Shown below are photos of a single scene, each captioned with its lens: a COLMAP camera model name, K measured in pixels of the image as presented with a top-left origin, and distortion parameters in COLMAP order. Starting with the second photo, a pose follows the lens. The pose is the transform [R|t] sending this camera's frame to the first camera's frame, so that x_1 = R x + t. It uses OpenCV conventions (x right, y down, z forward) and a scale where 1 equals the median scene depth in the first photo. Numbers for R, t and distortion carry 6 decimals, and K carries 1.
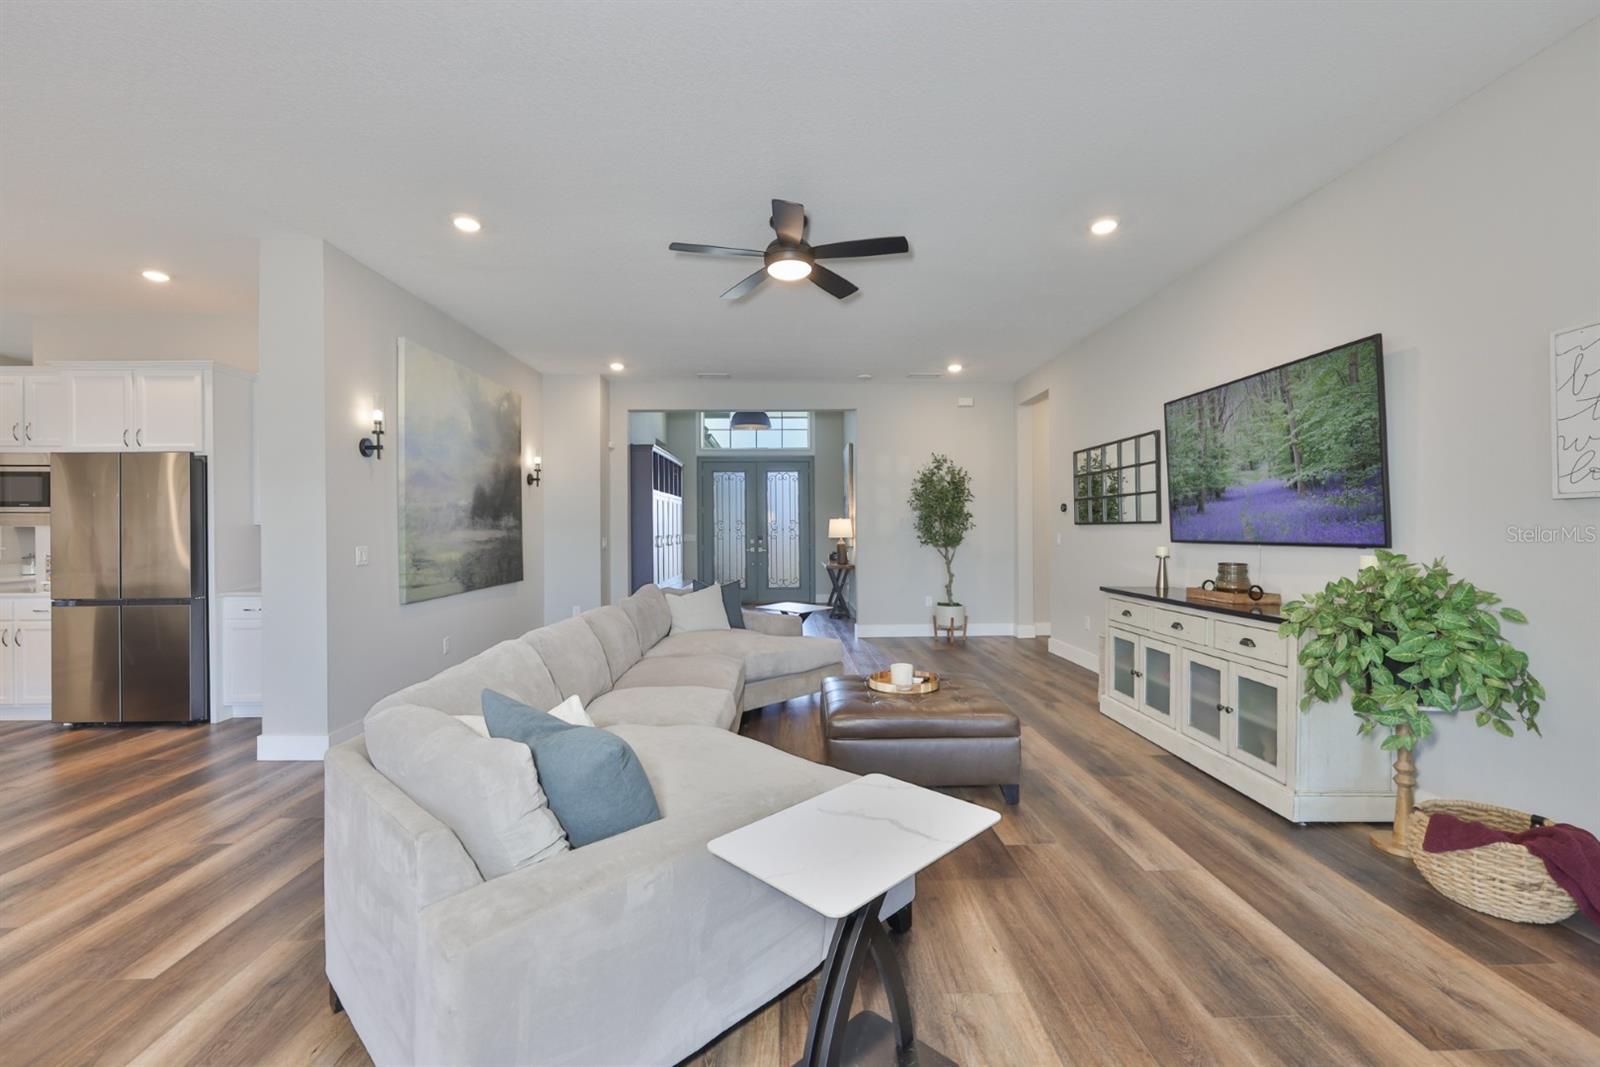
lens RADIAL K [[697.9, 0, 800.0], [0, 697.9, 533.5], [0, 0, 1]] dist [-0.003846, -0.000020]
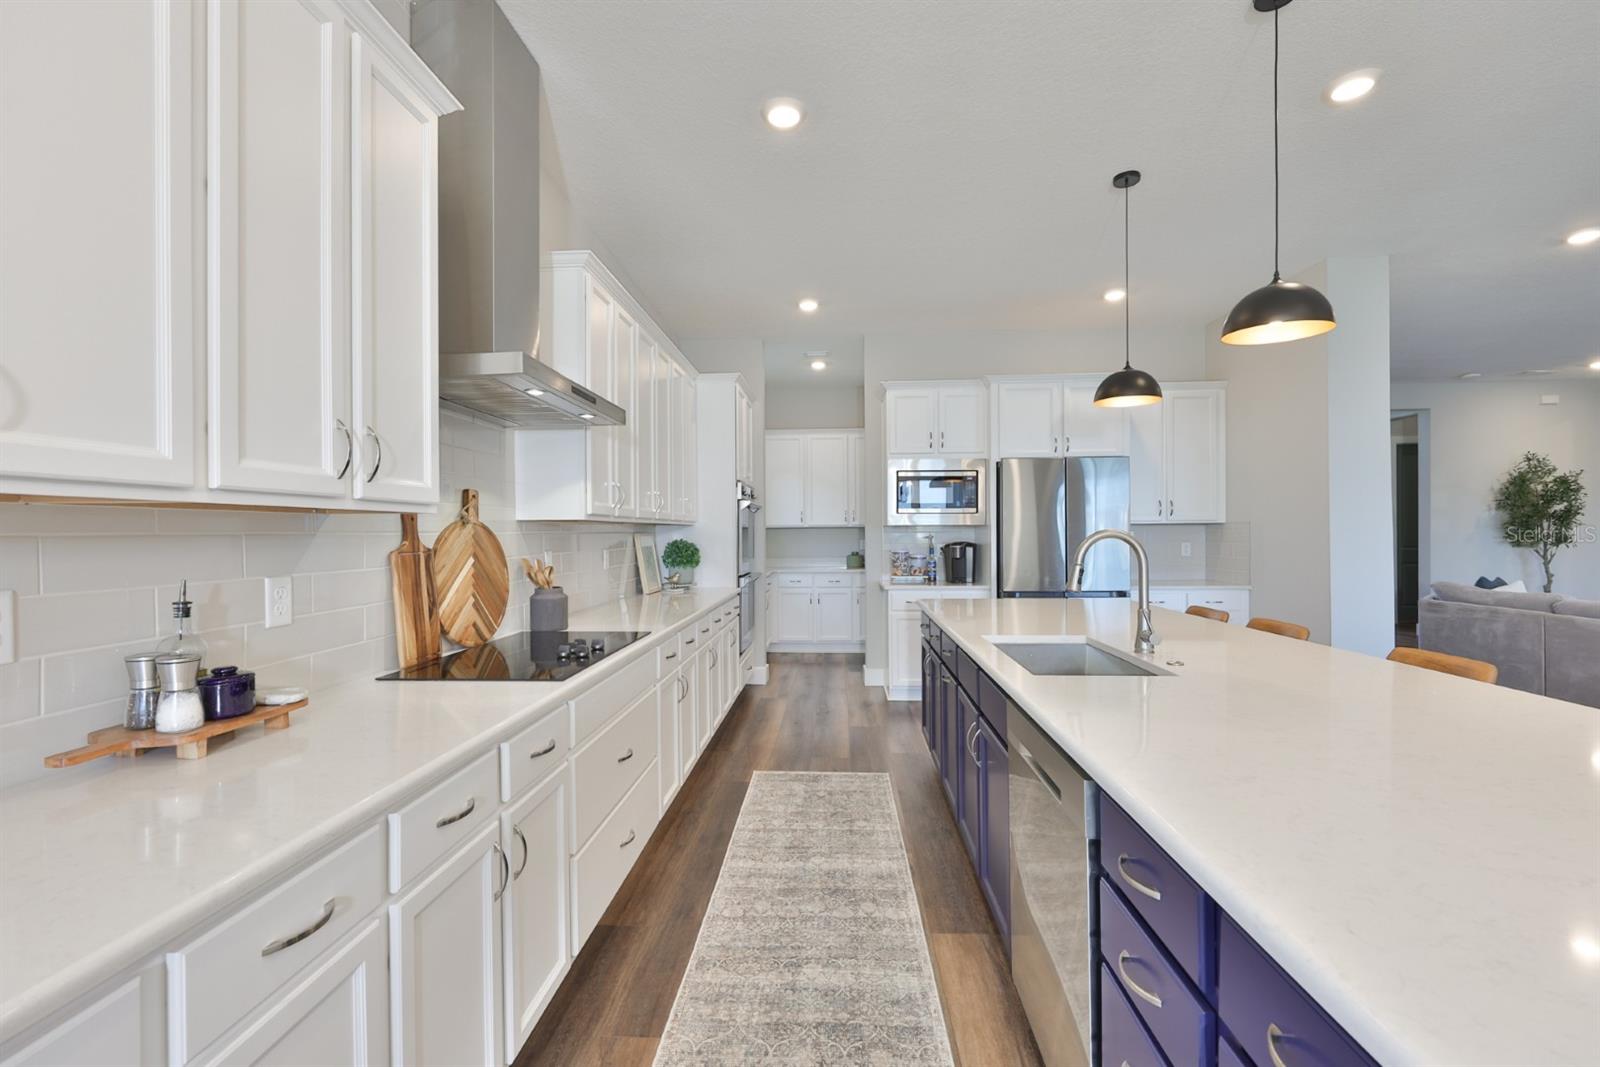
lens RADIAL K [[697.9, 0, 800.0], [0, 697.9, 533.5], [0, 0, 1]] dist [-0.003846, -0.000020]
pose [[0.997290, 0.001738, -0.073544, -1.299054], [-0.001990, 0.999992, -0.003351, 0.007509], [0.073538, 0.003488, 0.997286, -0.126200]]
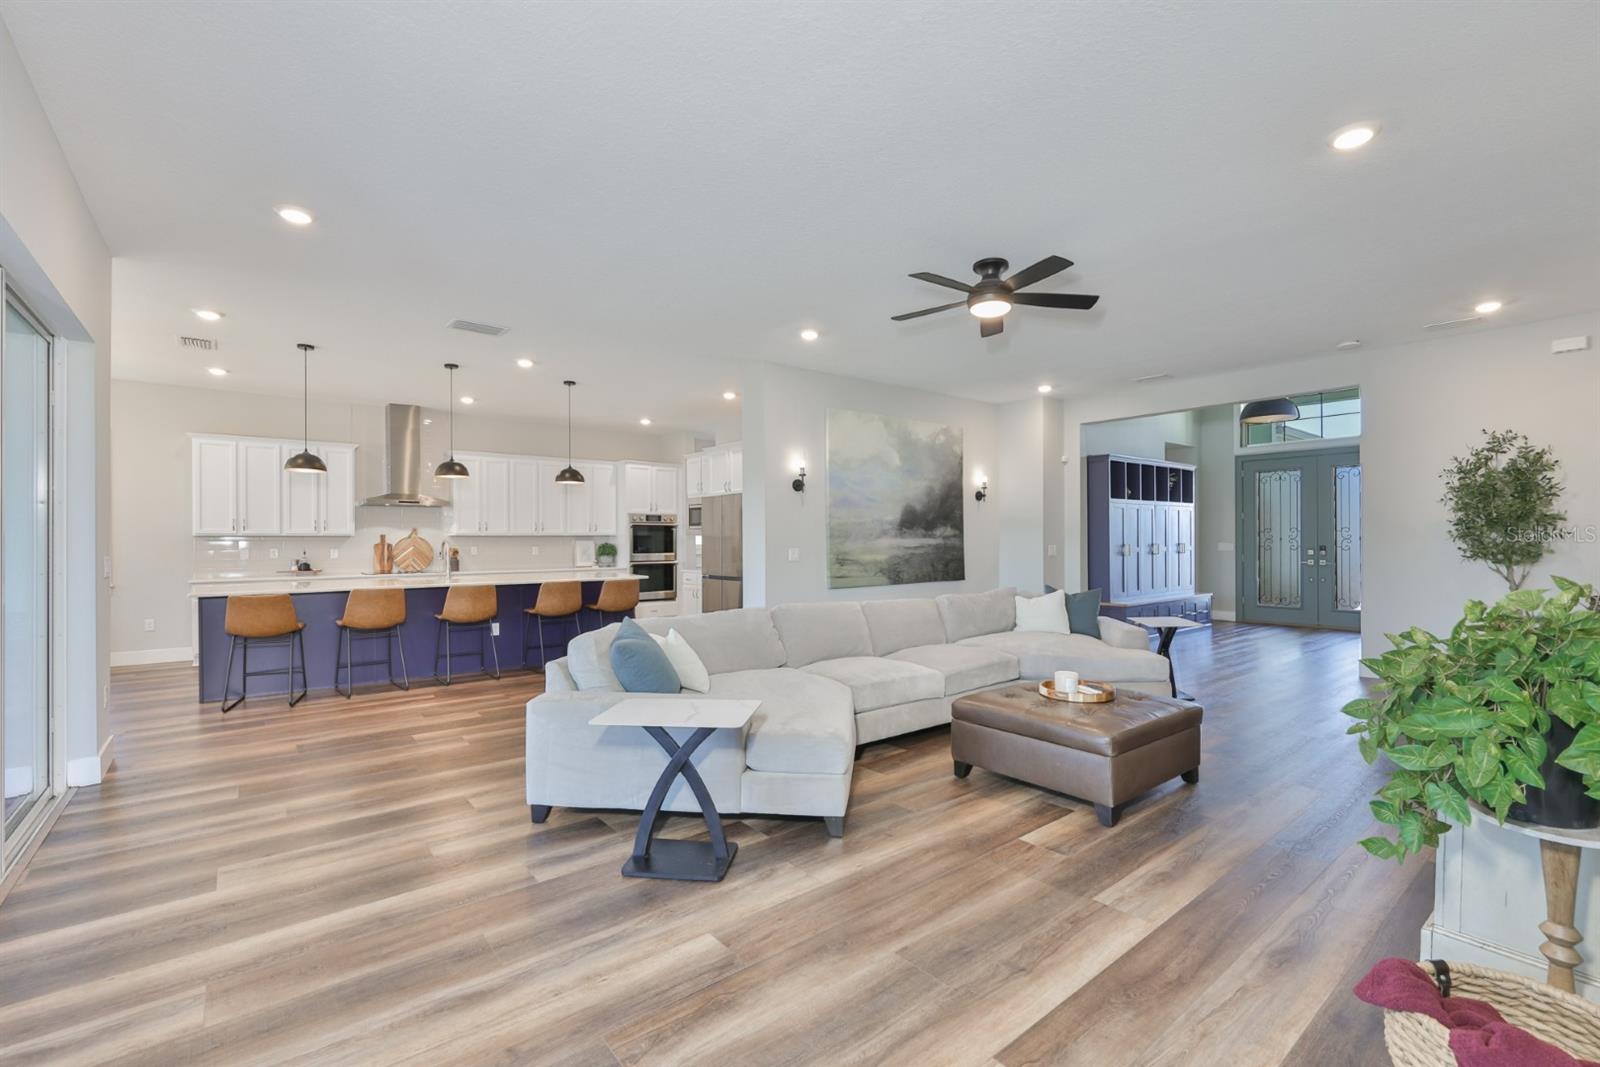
lens RADIAL K [[690.5, 0, 800.8], [0, 690.5, 543.0], [0, 0, 1]] dist [0.001075, 0.000643]
pose [[0.611372, 0.007675, -0.791306, 0.528059], [-0.005192, 0.999970, 0.005687, -0.003148], [0.791327, 0.000631, 0.611393, 0.056348]]
